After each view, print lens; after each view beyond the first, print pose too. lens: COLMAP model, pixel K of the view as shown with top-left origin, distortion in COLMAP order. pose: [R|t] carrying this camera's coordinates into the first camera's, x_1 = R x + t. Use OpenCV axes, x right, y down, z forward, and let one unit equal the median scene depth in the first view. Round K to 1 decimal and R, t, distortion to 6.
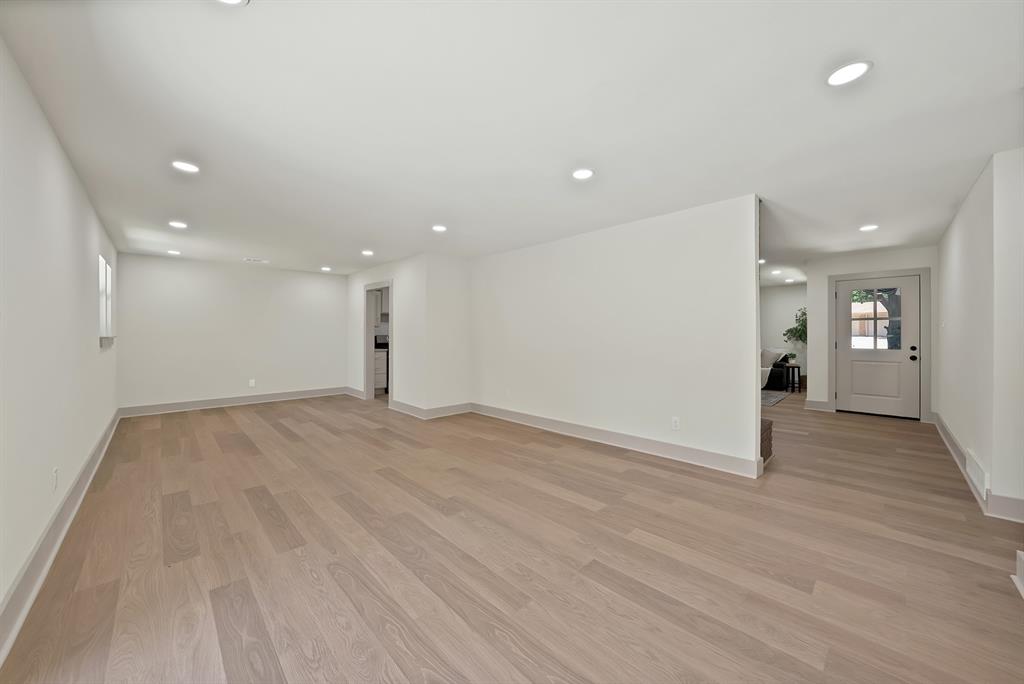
lens RADIAL K [[371.2, 0, 511.8], [0, 371.2, 336.4], [0, 0, 1]] dist [-0.020867, 0.000312]
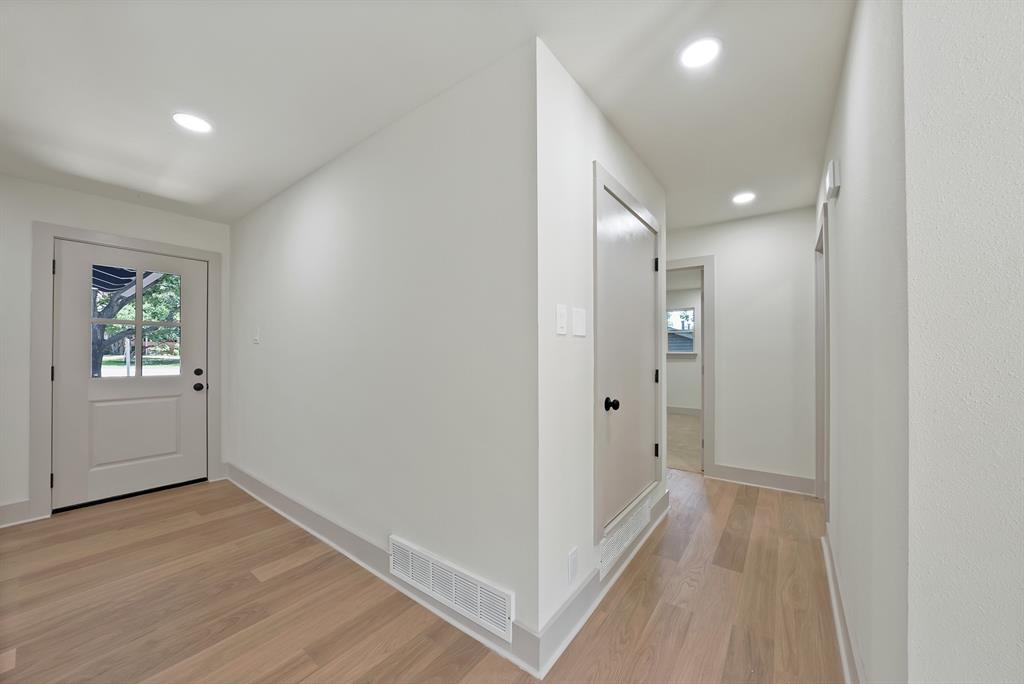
lens RADIAL K [[368.4, 0, 513.1], [0, 368.4, 347.0], [0, 0, 1]] dist [-0.031650, 0.007571]
pose [[-0.157477, 0.017703, 0.987364, 0.590547], [0.001043, 0.999842, -0.017761, -0.000074], [-0.987522, -0.001767, -0.157470, 0.847745]]
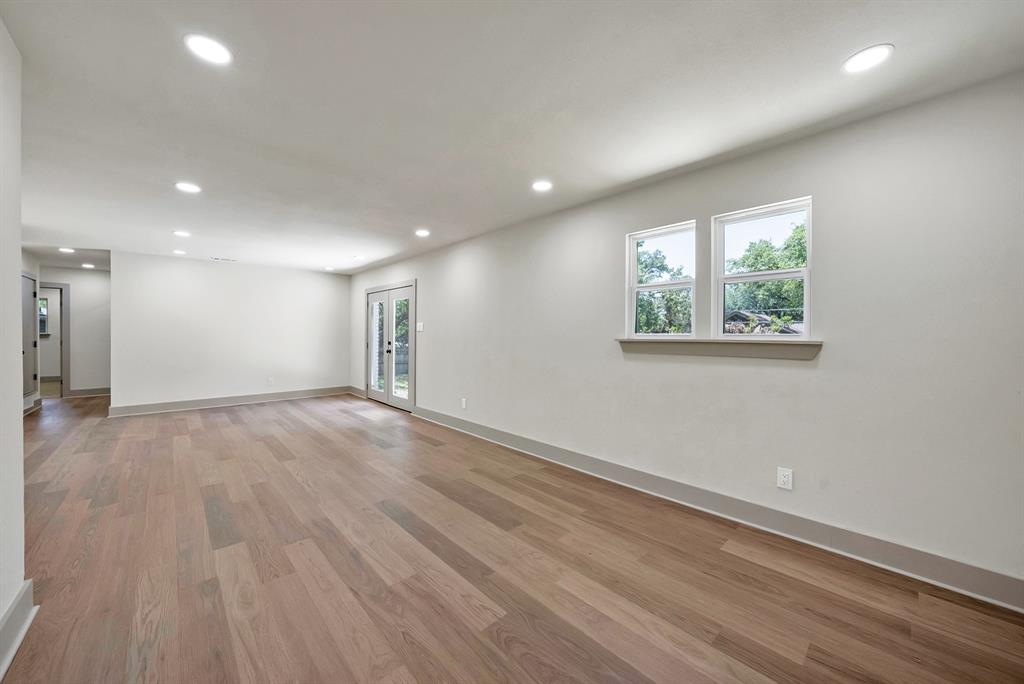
lens RADIAL K [[371.2, 0, 511.8], [0, 371.2, 336.4], [0, 0, 1]] dist [-0.020867, 0.000312]
pose [[-0.999882, -0.005599, 0.014301, -1.078395], [-0.005484, 0.999952, 0.008064, -0.017041], [-0.014345, 0.007985, -0.999865, 2.179303]]
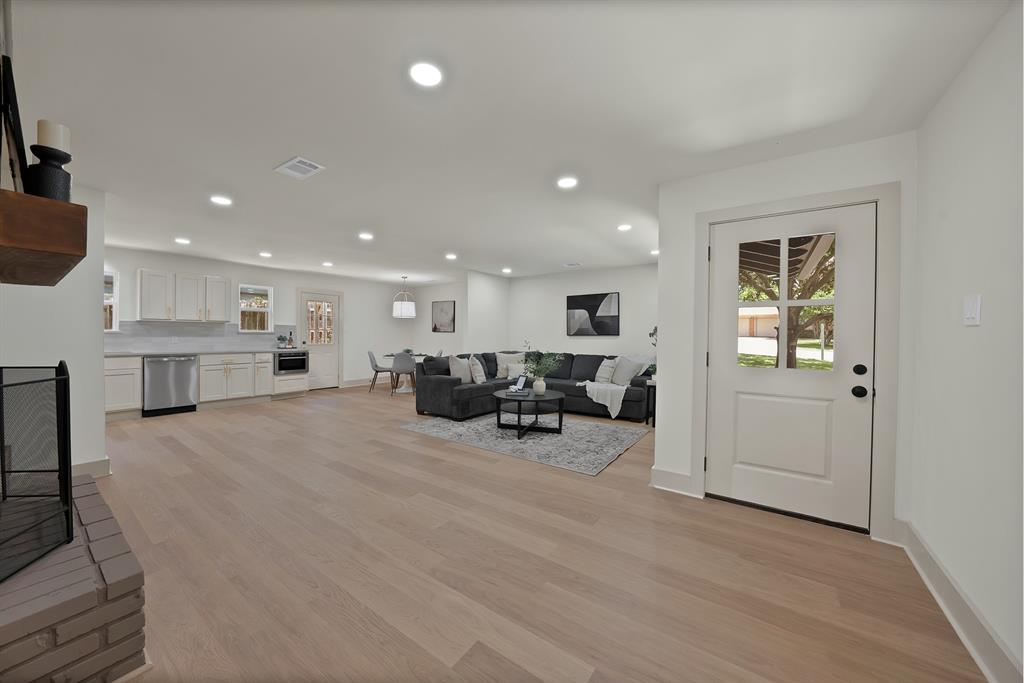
lens RADIAL K [[366.6, 0, 512.3], [0, 366.6, 339.0], [0, 0, 1]] dist [-0.030843, 0.007052]
pose [[0.982947, 0.009092, 0.183664, 0.959664], [-0.012084, 0.999812, 0.015179, -0.009145], [-0.183491, -0.017140, 0.982872, 1.015325]]
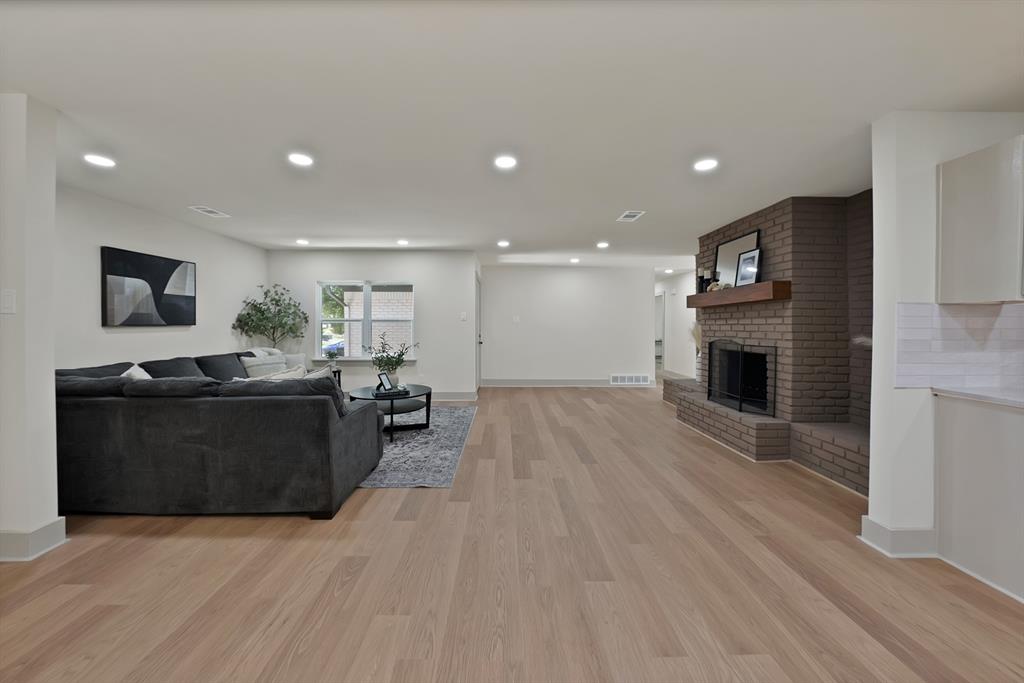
lens RADIAL K [[370.1, 0, 502.9], [0, 370.1, 330.3], [0, 0, 1]] dist [-0.010705, 0.000140]
pose [[-0.721762, -0.009654, 0.692074, 0.100176], [-0.003594, 0.999942, 0.010200, -0.004884], [-0.692132, 0.004875, -0.721754, 3.062542]]
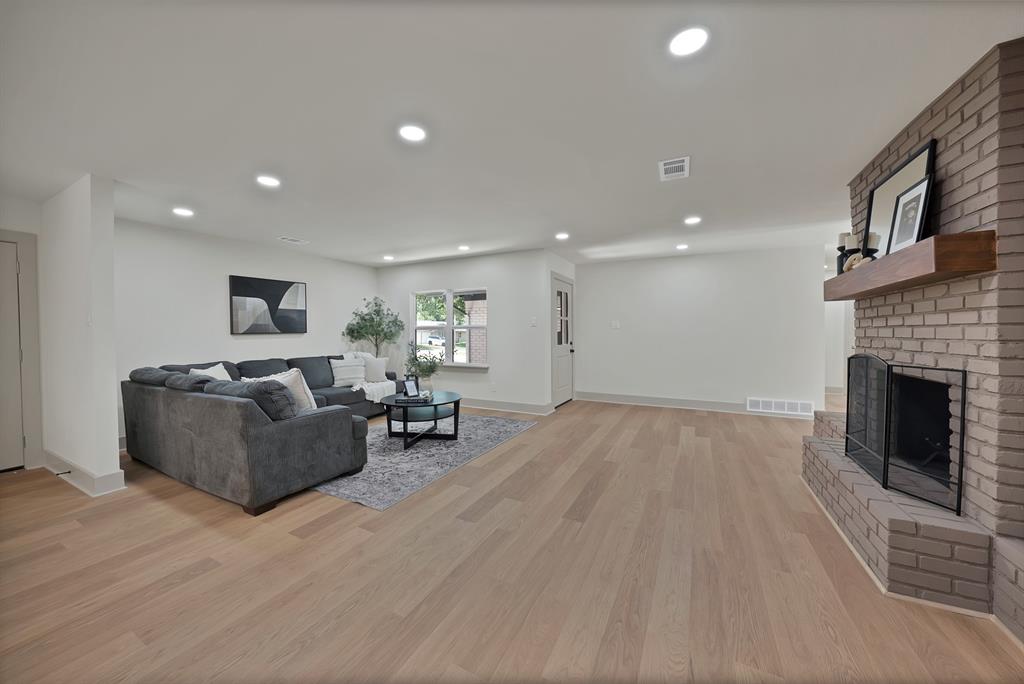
lens RADIAL K [[365.4, 0, 502.2], [0, 365.4, 339.9], [0, 0, 1]] dist [-0.021912, 0.007271]
pose [[-0.304356, -0.017523, 0.952397, -0.021360], [0.001900, 0.999818, 0.019003, -0.003975], [-0.952556, 0.007593, -0.304267, 2.508784]]
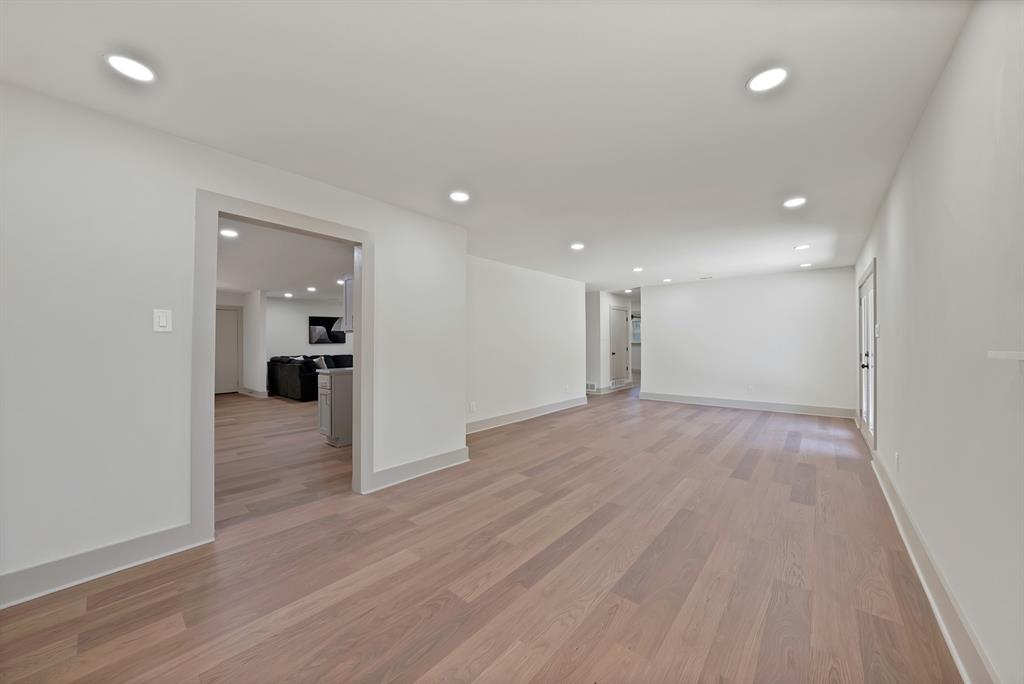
lens RADIAL K [[366.6, 0, 512.3], [0, 366.6, 339.5], [0, 0, 1]] dist [-0.030843, 0.007052]
pose [[-0.095780, 0.006508, 0.995381, -1.608418], [0.002103, 0.999978, -0.006335, -0.012082], [-0.995400, 0.001487, -0.095791, 1.654497]]
